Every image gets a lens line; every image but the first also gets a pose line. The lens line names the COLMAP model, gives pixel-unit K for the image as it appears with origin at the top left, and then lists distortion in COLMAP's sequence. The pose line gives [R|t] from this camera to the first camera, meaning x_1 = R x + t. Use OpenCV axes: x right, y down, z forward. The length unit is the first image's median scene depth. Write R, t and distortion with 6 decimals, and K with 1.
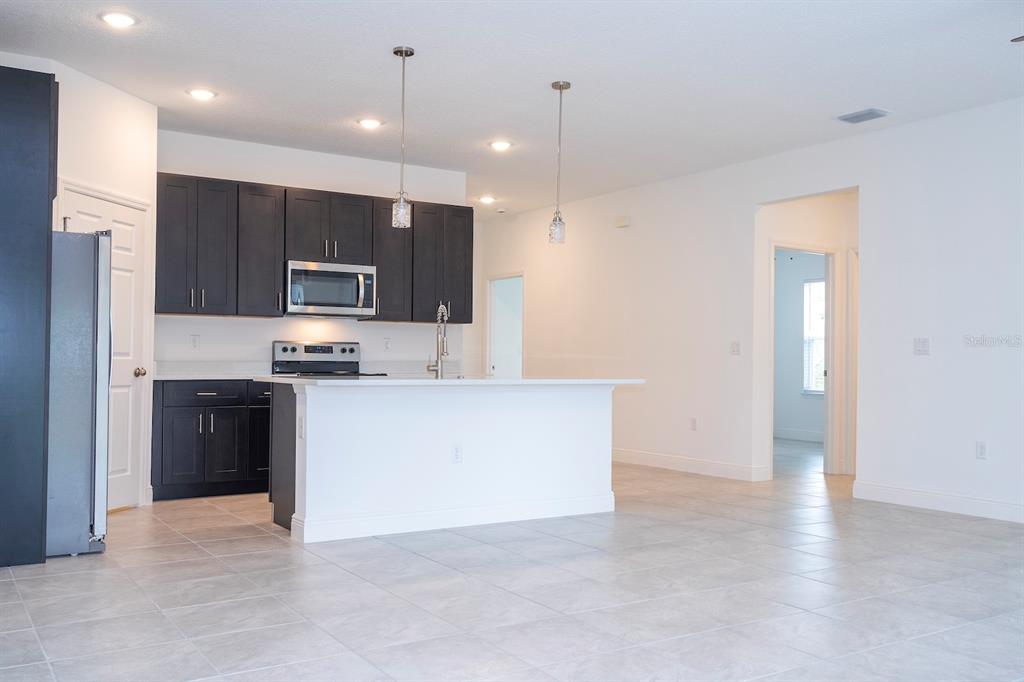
lens RADIAL K [[960.4, 0, 514.6], [0, 960.4, 341.1], [0, 0, 1]] dist [0.012649, 0.000000]
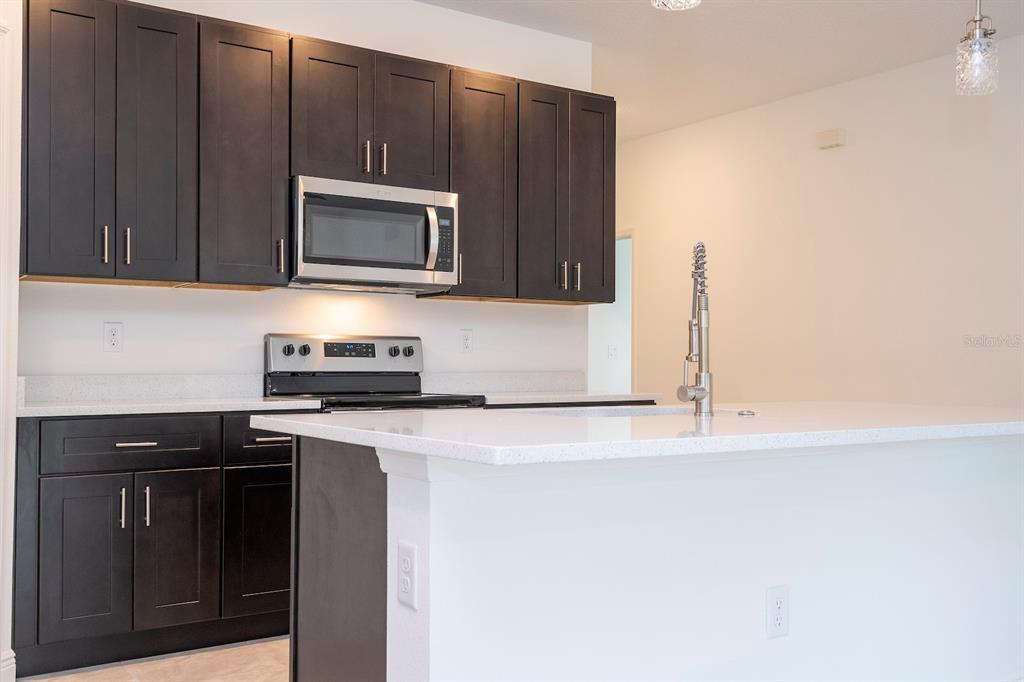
lens RADIAL K [[1020.5, 0, 512.6], [0, 1020.5, 344.9], [0, 0, 1]] dist [-0.011375, 0.000000]
pose [[0.999428, -0.003835, 0.033598, -0.136408], [0.003763, 0.999990, 0.002223, 0.005058], [-0.033606, -0.002095, 0.999433, 0.442922]]
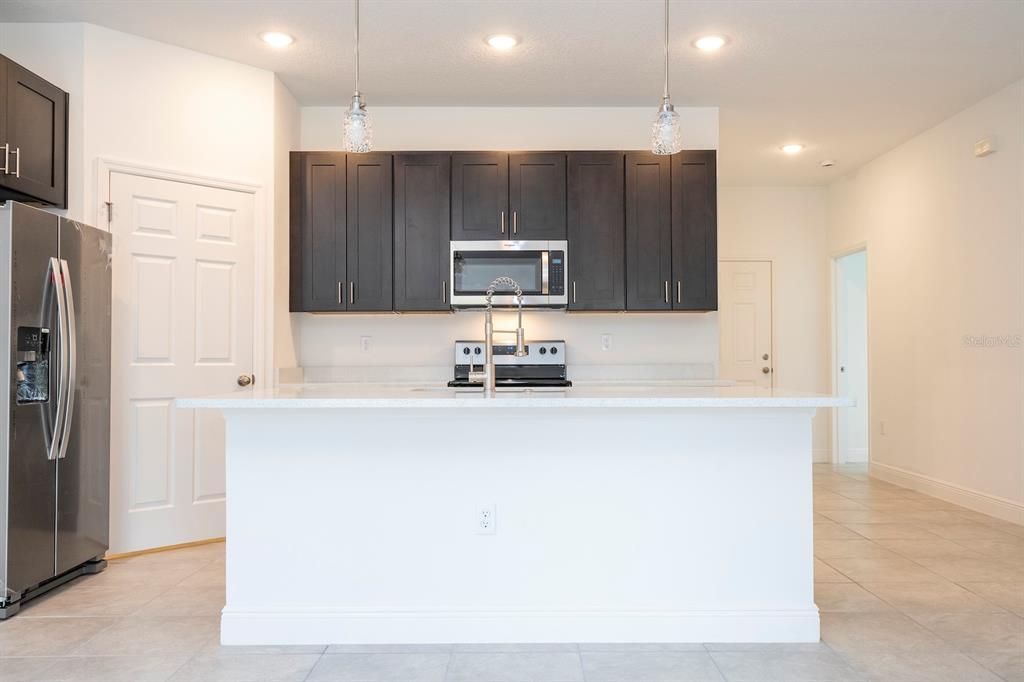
lens RADIAL K [[808.4, 0, 517.3], [0, 808.4, 337.5], [0, 0, 1]] dist [0.002156, 0.001245]
pose [[0.838738, -0.026435, -0.543893, 0.175082], [0.022428, 0.999650, -0.014001, 0.007912], [0.544073, -0.000455, 0.839038, 0.447151]]
